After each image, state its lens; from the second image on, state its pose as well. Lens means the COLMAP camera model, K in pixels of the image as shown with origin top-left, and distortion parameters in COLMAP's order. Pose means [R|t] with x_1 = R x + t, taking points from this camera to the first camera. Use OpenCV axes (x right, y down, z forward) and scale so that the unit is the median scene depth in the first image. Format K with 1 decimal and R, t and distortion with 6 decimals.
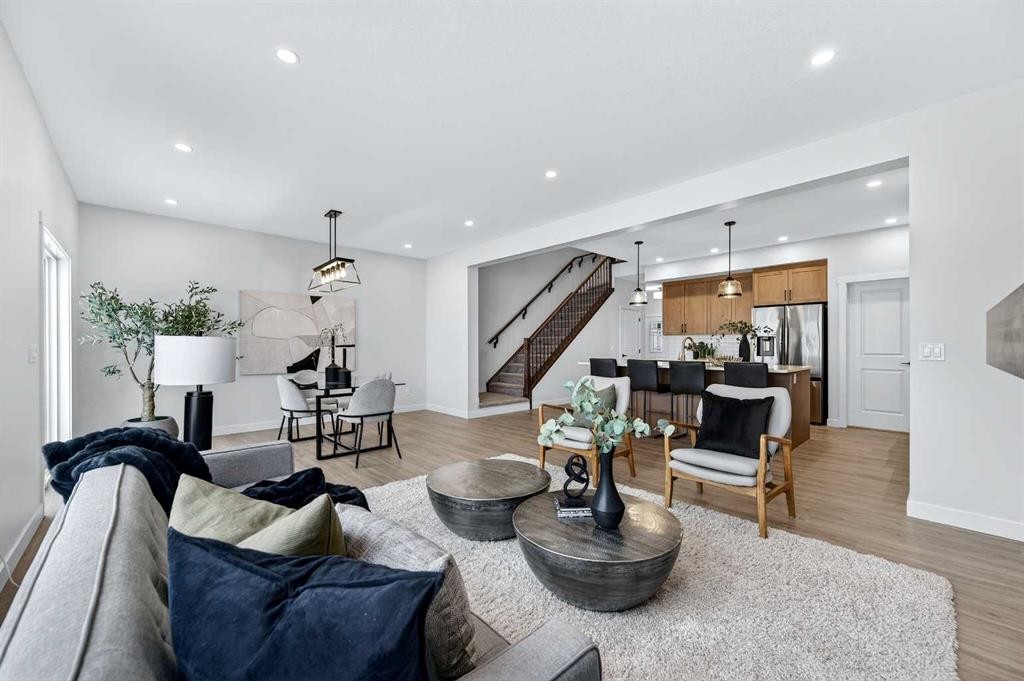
lens RADIAL K [[397.7, 0, 511.0], [0, 397.7, 346.7], [0, 0, 1]] dist [0.001011, -0.000513]
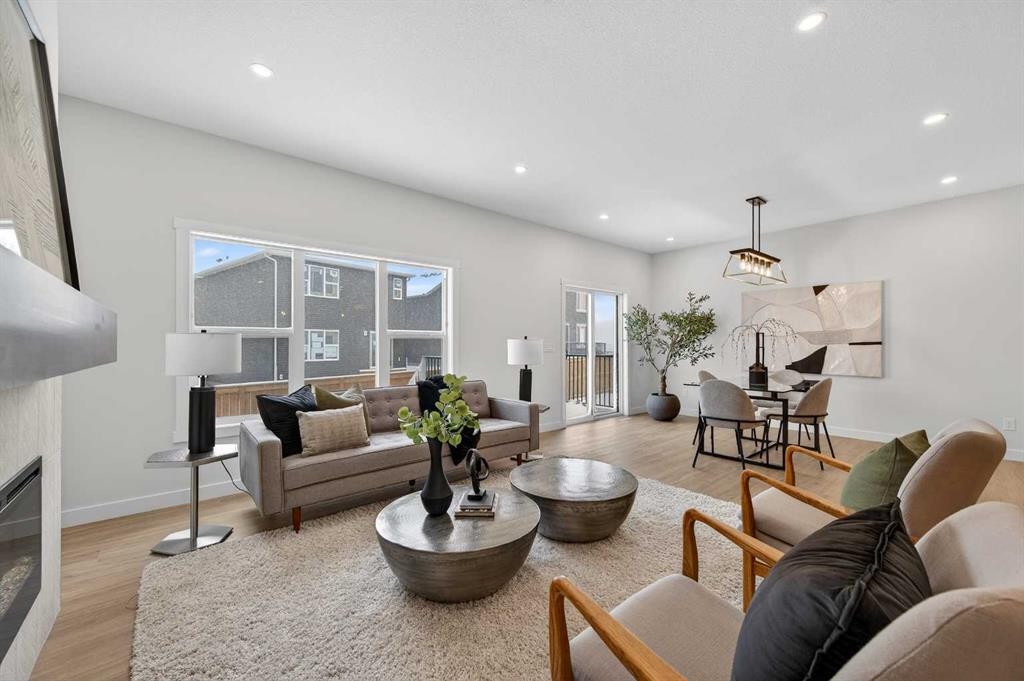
lens RADIAL K [[398.2, 0, 515.7], [0, 398.2, 342.9], [0, 0, 1]] dist [0.000793, -0.000445]
pose [[-0.032349, -0.003627, -0.999470, 0.497581], [-0.000049, 0.999993, -0.003628, -0.000211], [0.999477, -0.000068, -0.032349, 0.468954]]
